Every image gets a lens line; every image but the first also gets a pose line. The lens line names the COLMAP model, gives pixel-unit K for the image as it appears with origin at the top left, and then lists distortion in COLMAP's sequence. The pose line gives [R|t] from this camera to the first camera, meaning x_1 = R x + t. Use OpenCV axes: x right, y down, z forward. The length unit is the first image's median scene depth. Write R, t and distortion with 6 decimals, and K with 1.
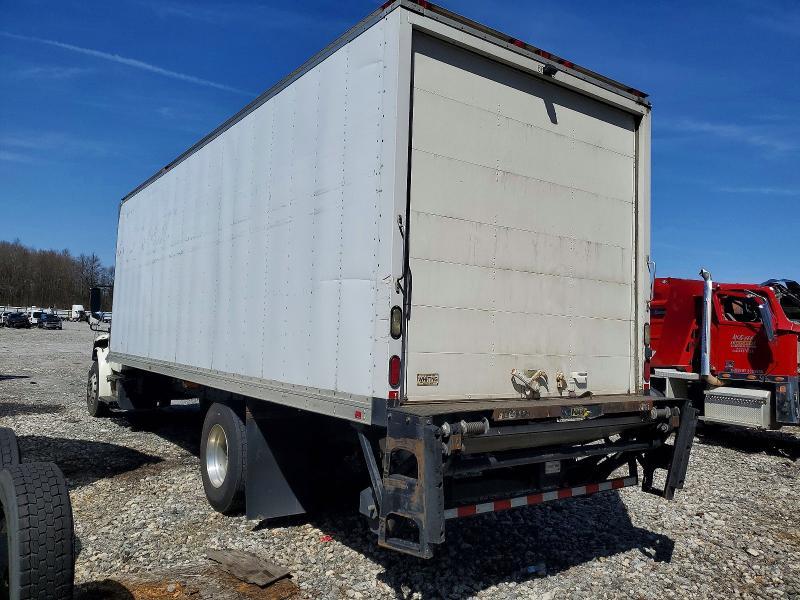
lens RADIAL K [[624.3, 0, 397.4], [0, 624.3, 303.6], [0, 0, 1]] dist [0.062583, -0.021861]
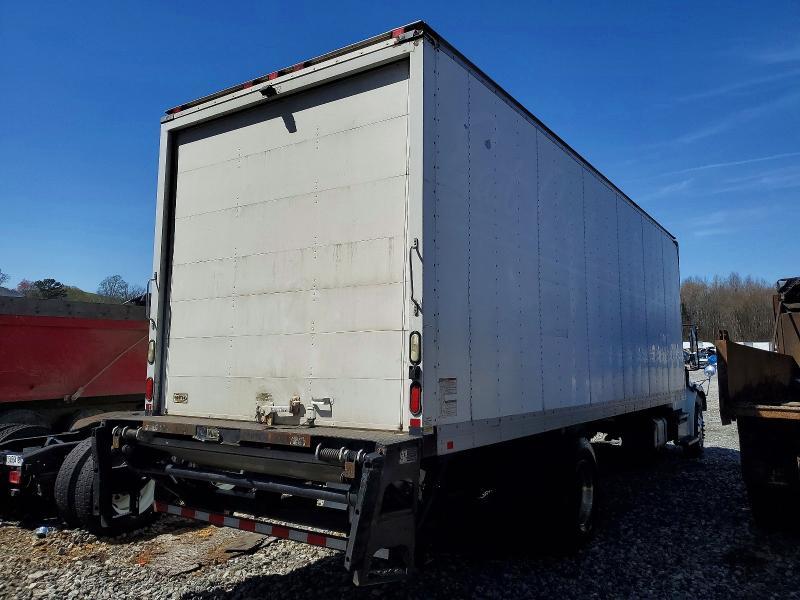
lens RADIAL K [[624.3, 0, 397.1], [0, 624.3, 295.1], [0, 0, 1]] dist [0.062583, -0.021861]
pose [[0.341137, -0.126991, -0.931396, 1.159031], [0.057469, 0.991797, -0.114178, 0.074740], [0.938255, -0.014576, 0.345636, 0.814377]]
